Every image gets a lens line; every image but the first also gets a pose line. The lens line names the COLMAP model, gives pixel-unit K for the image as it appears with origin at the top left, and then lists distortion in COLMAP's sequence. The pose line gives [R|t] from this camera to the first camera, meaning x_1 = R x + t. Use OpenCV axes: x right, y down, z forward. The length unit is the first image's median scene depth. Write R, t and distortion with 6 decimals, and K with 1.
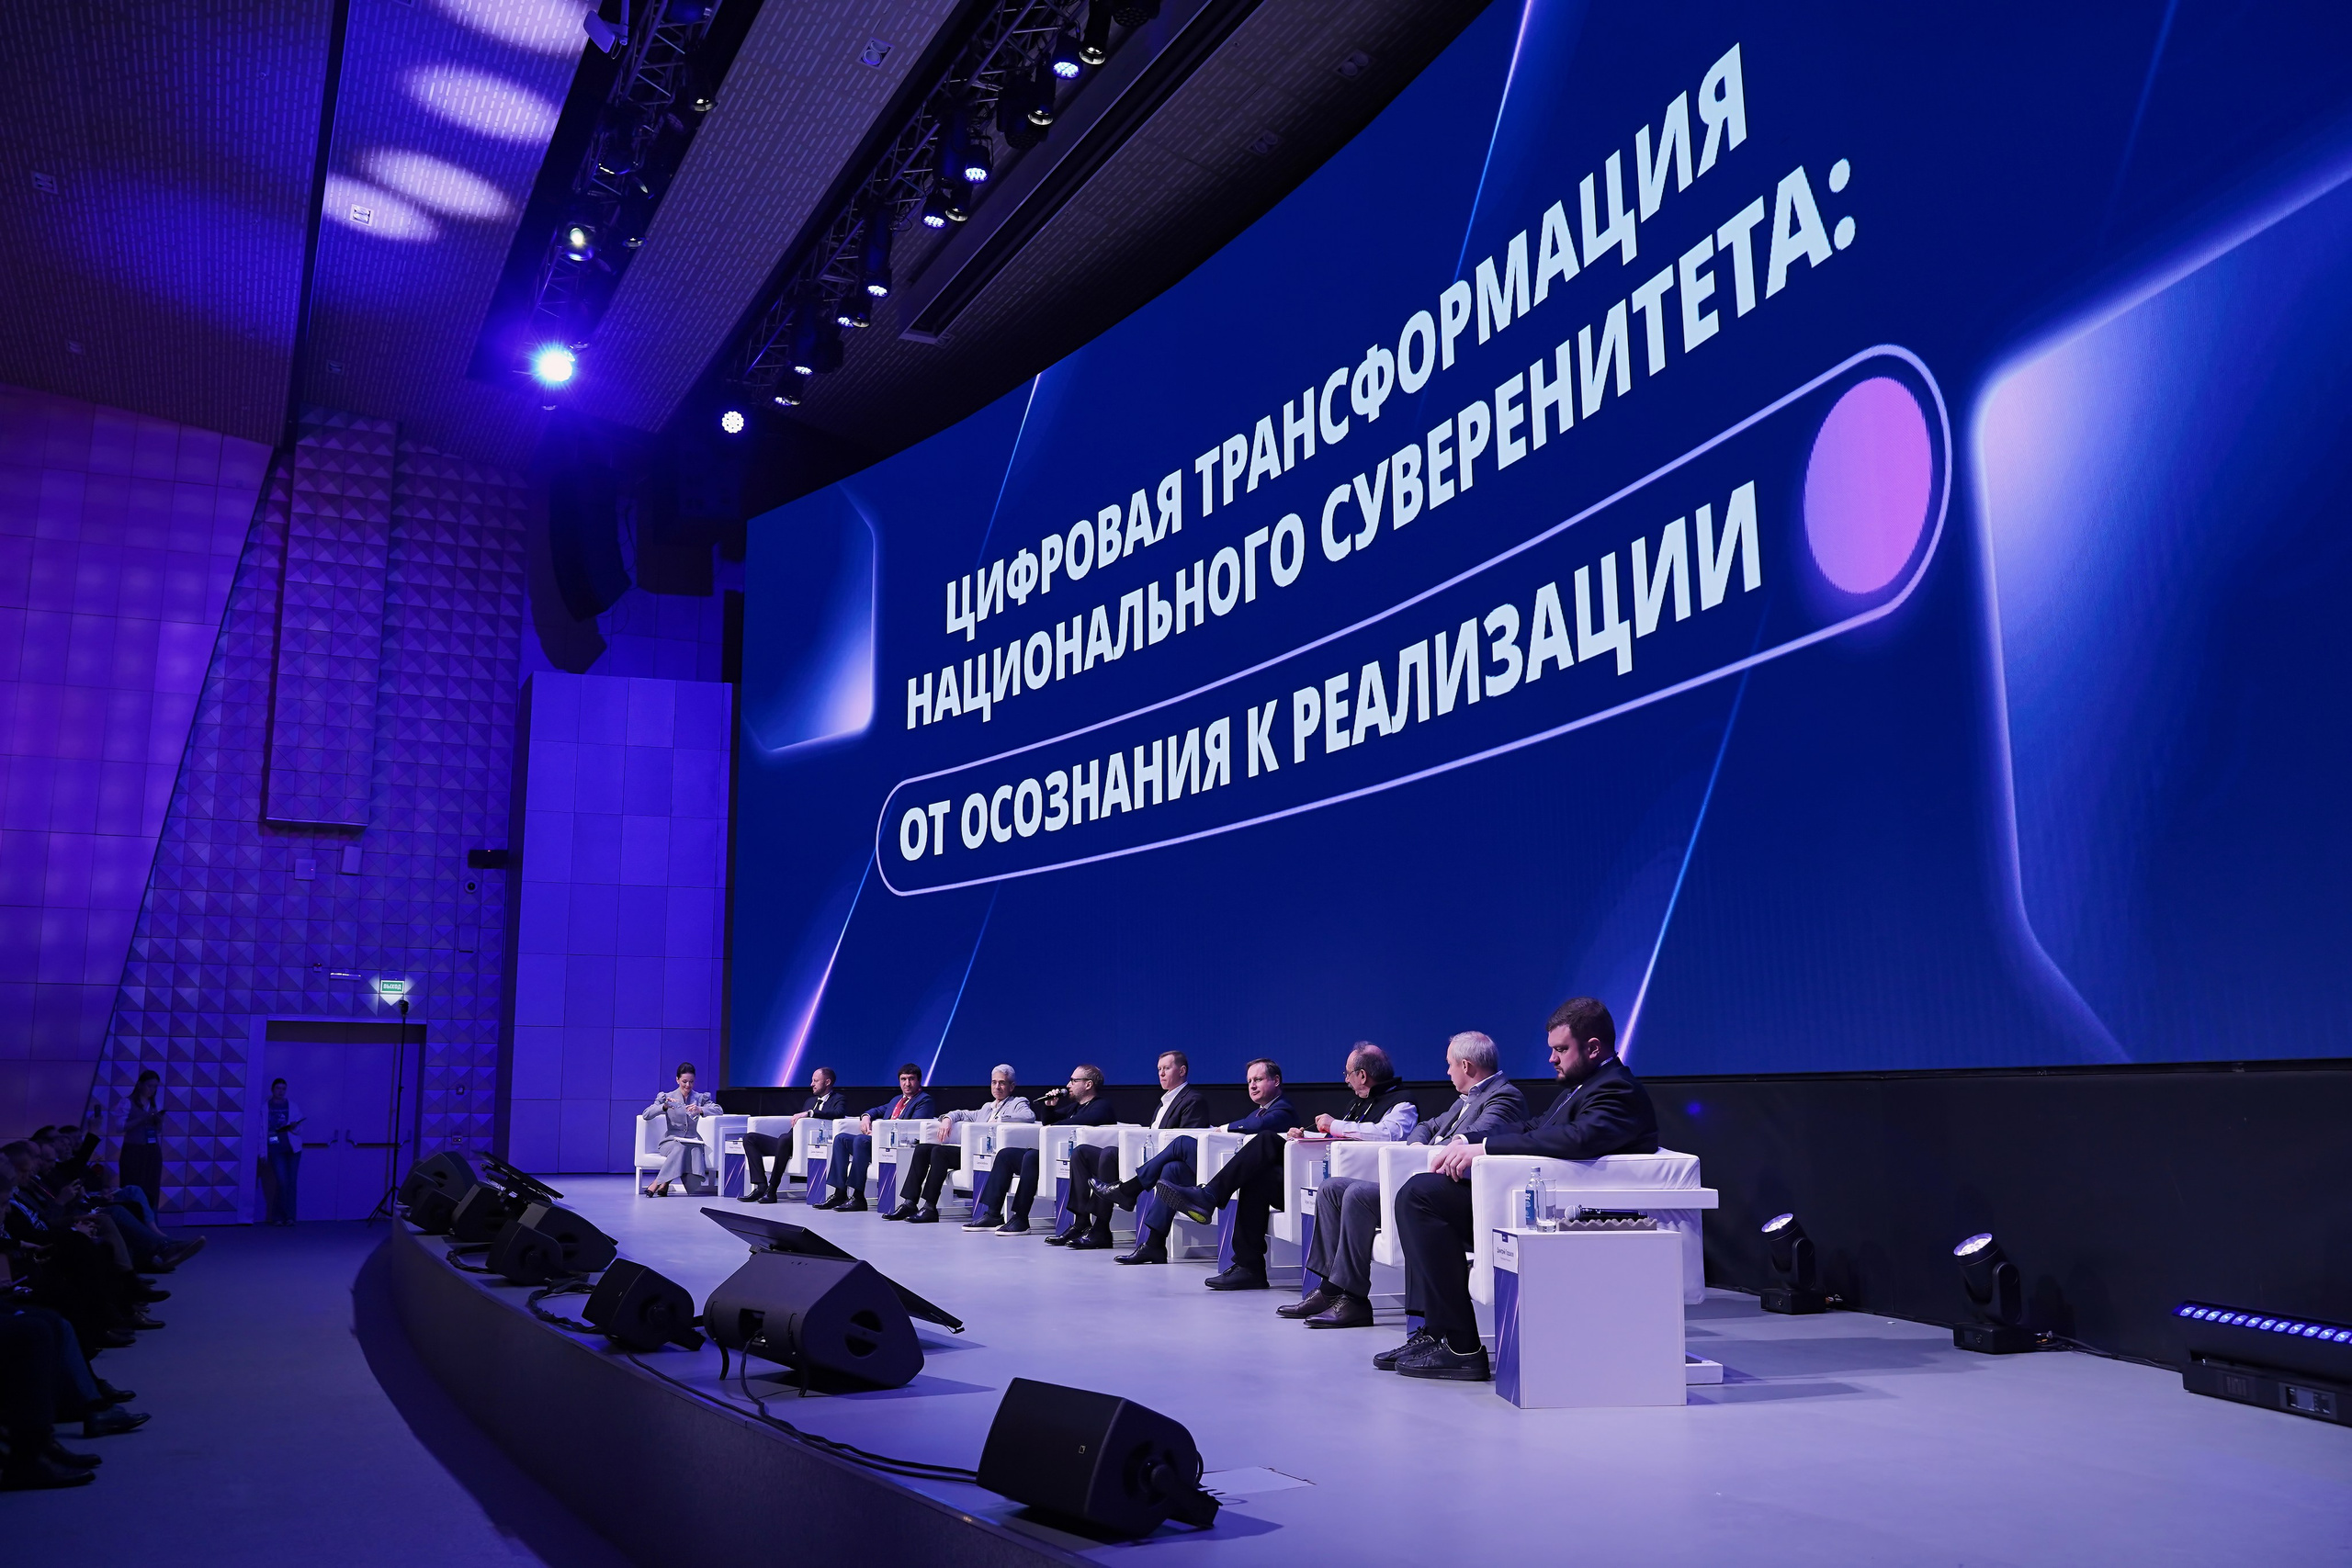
lens RADIAL K [[1893.5, 0, 1173.7], [0, 1893.5, 774.3], [0, 0, 1]] dist [-0.110895, 0.074656]
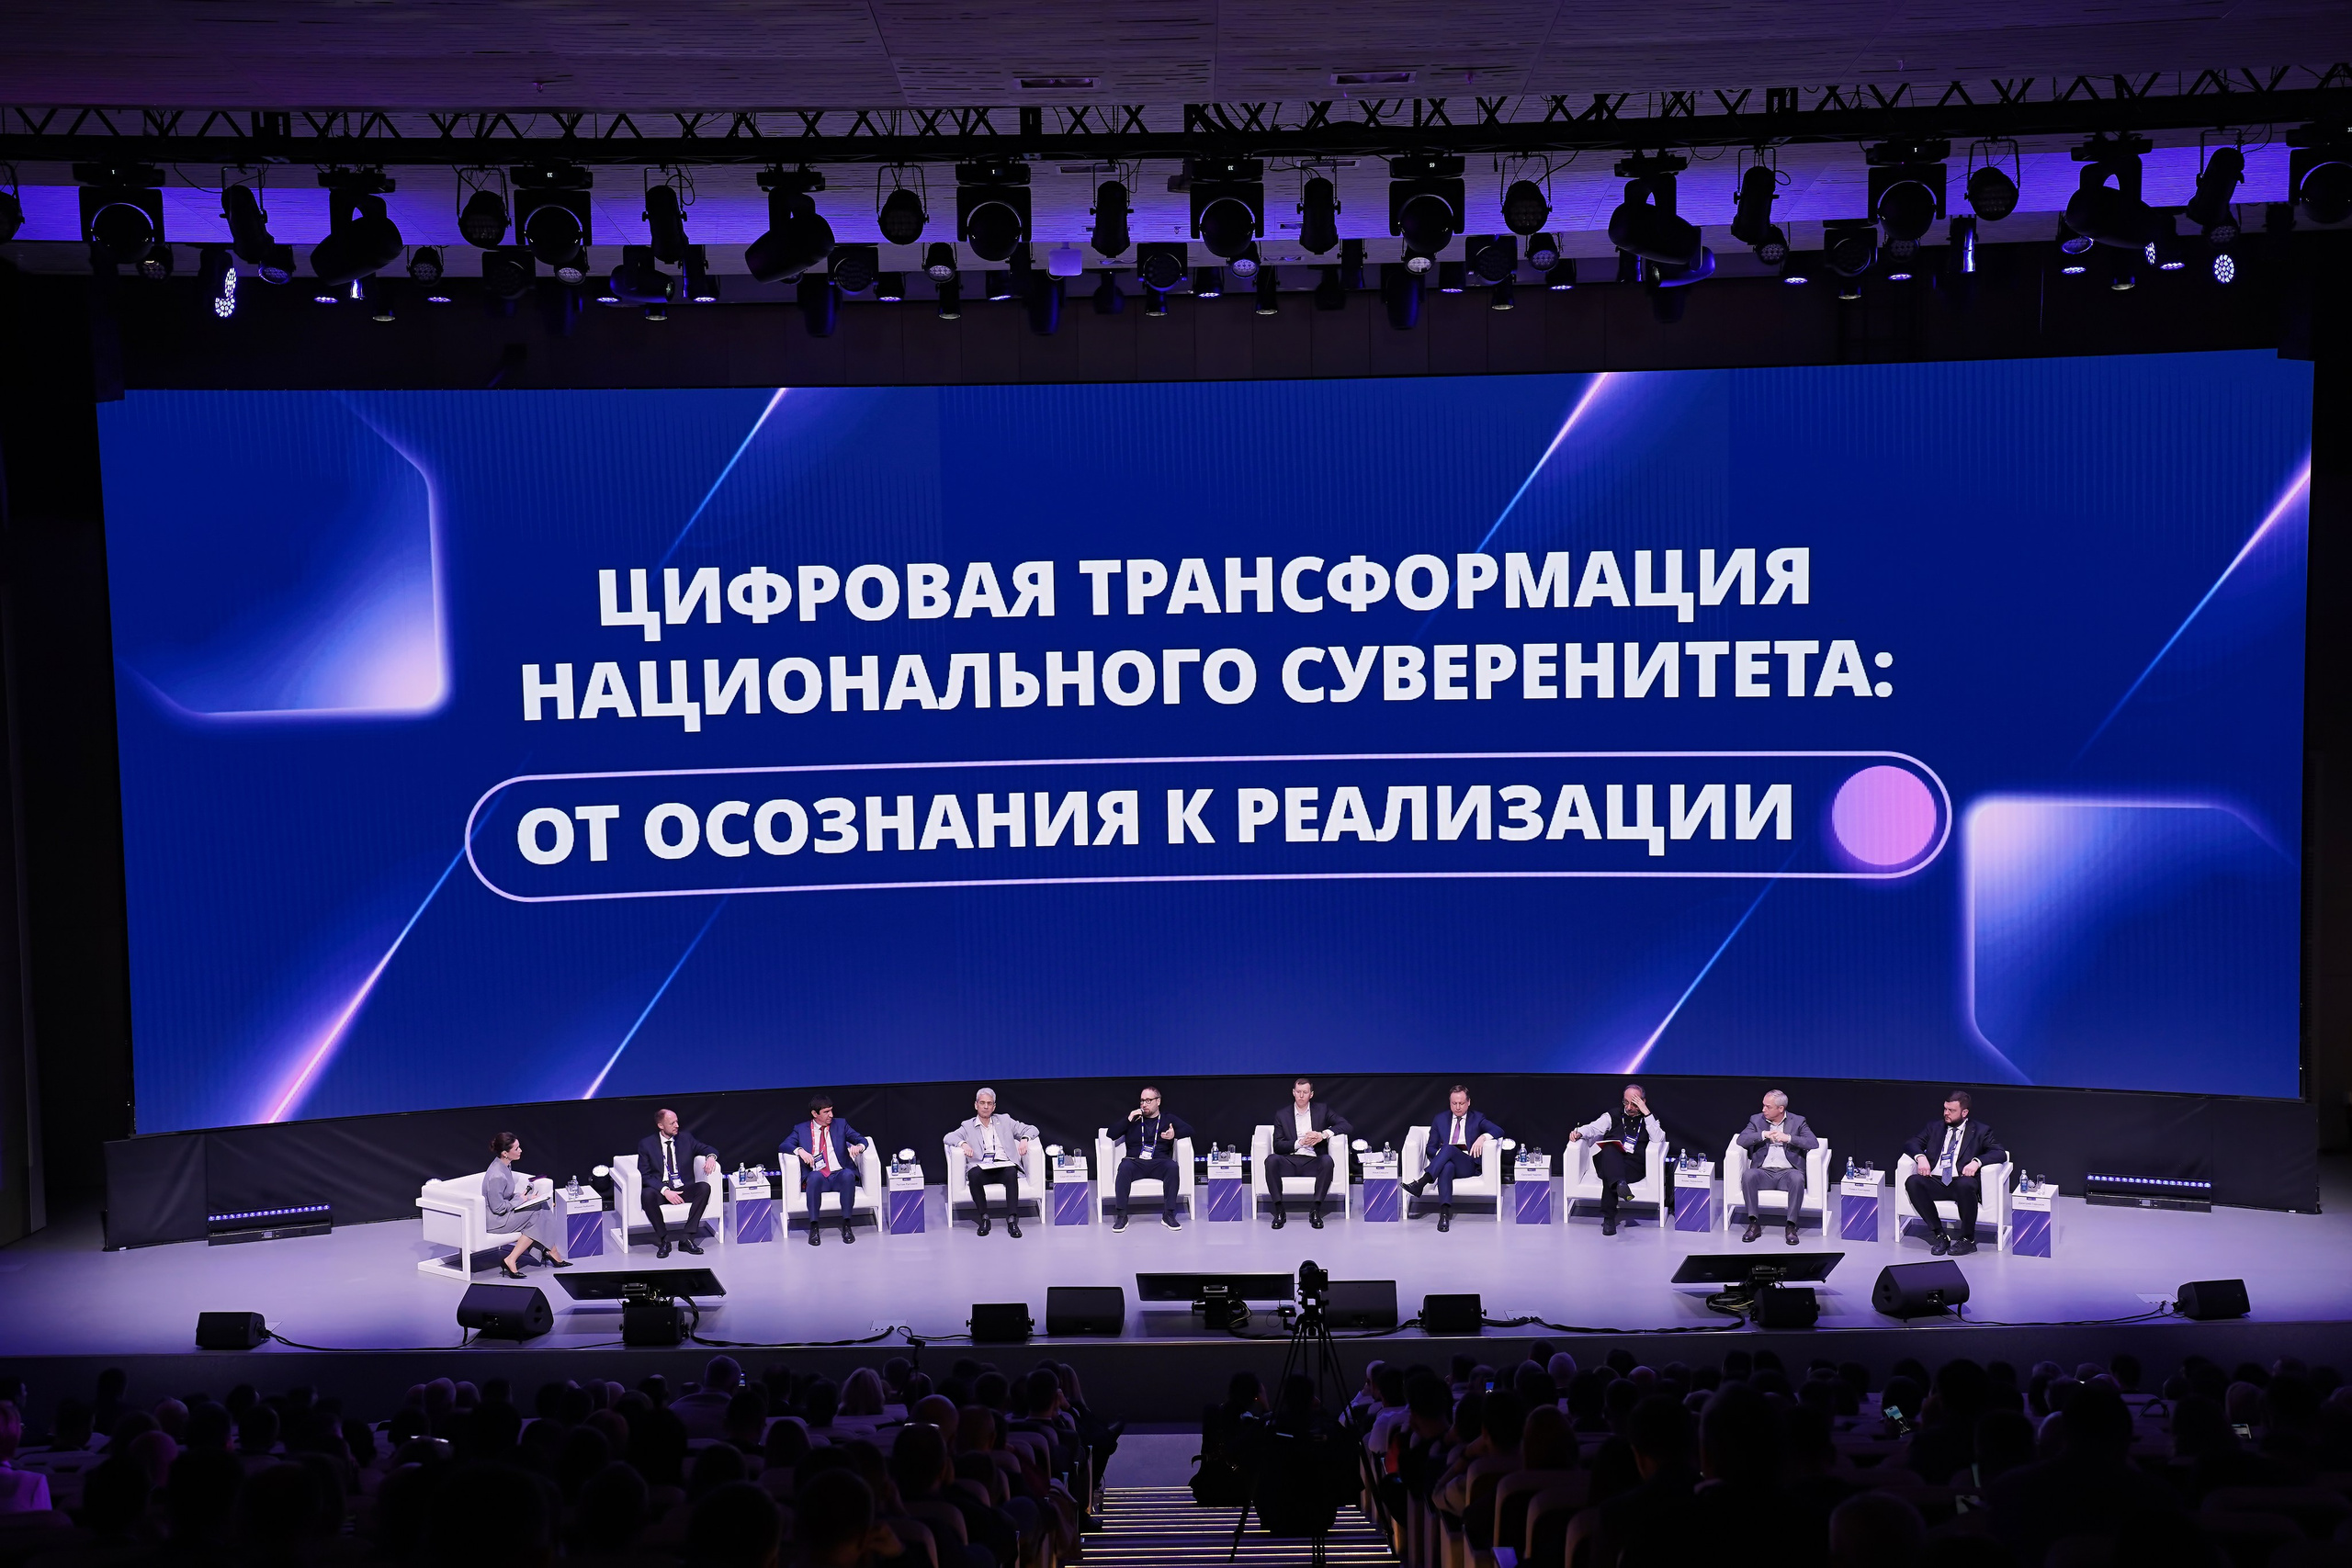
lens RADIAL K [[3179.4, 0, 1171.0], [0, 3179.4, 779.5], [0, 0, 1]] dist [0.199937, 0.023663]
pose [[0.455563, -0.097030, 0.884900, -2.006803], [-0.131182, 0.975872, 0.174540, -0.449153], [-0.880485, -0.195597, 0.431843, 0.078691]]
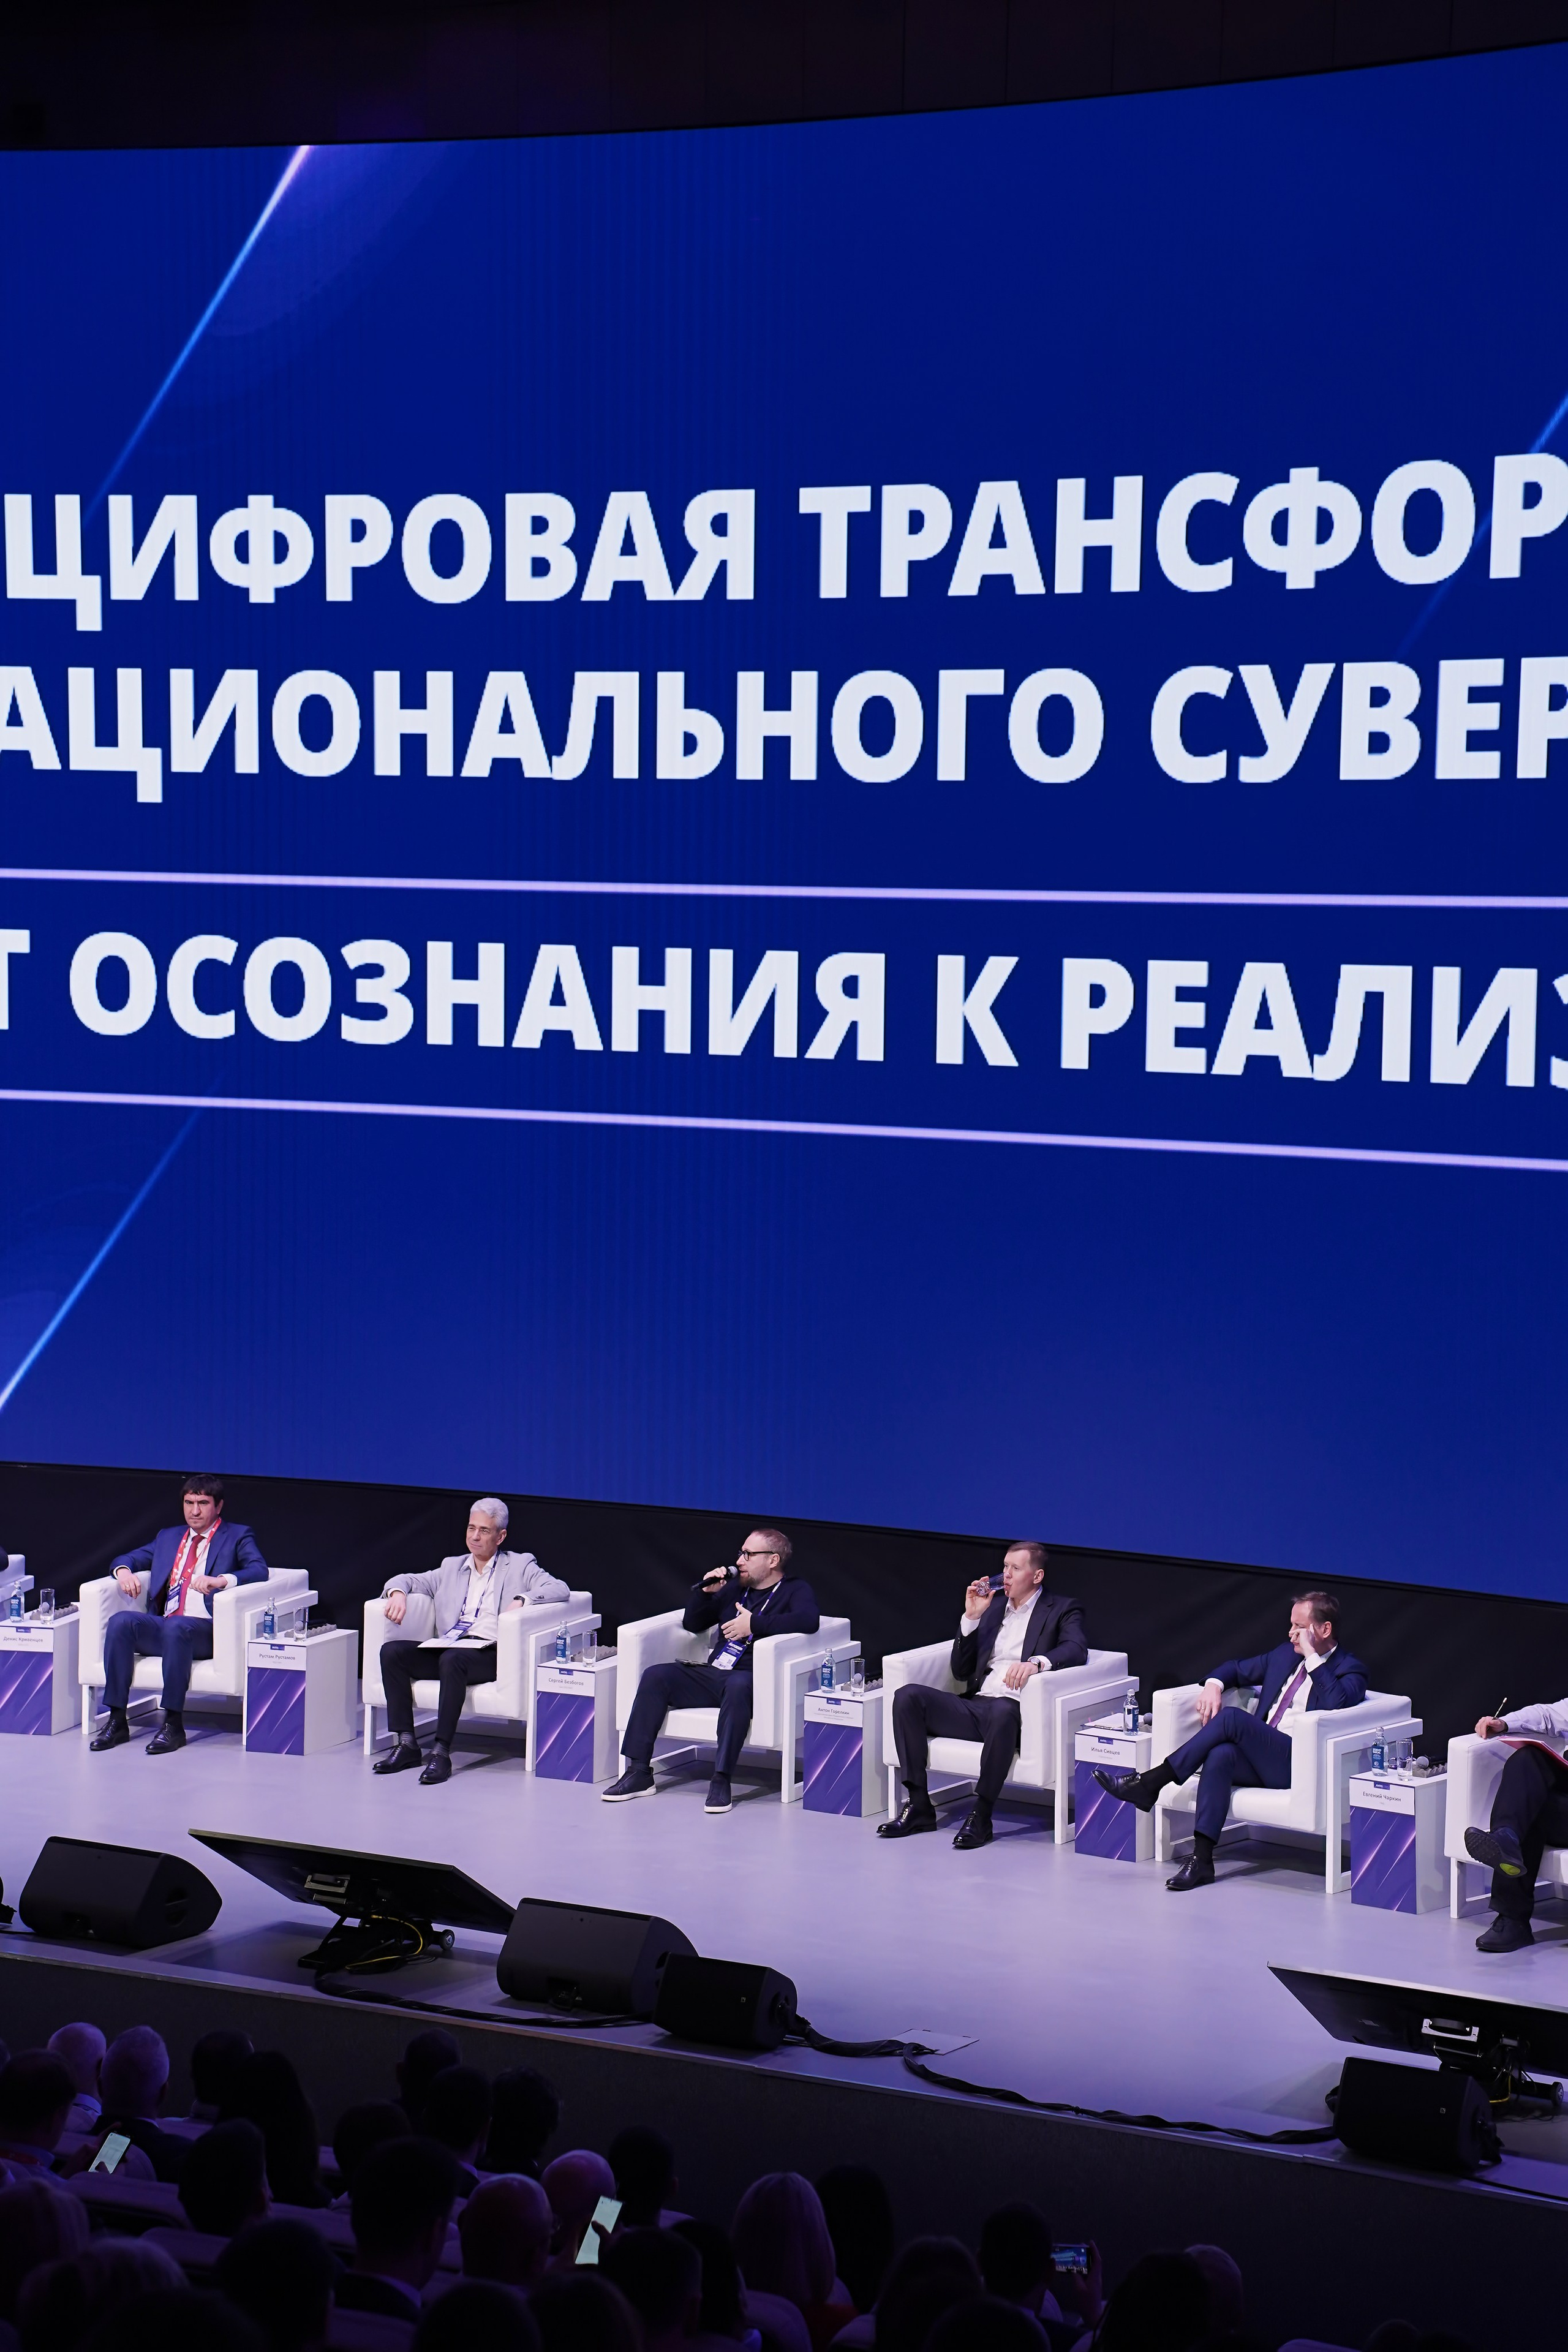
lens RADIAL K [[4824.0, 0, 790.1], [0, 4824.0, 1176.7], [0, 0, 1]] dist [0.559397, 0.758798]
pose [[0.849075, -0.023289, 0.527759, -0.933463], [-0.102604, 0.972733, 0.207998, -0.318681], [-0.518212, -0.230756, 0.823534, -0.358896]]
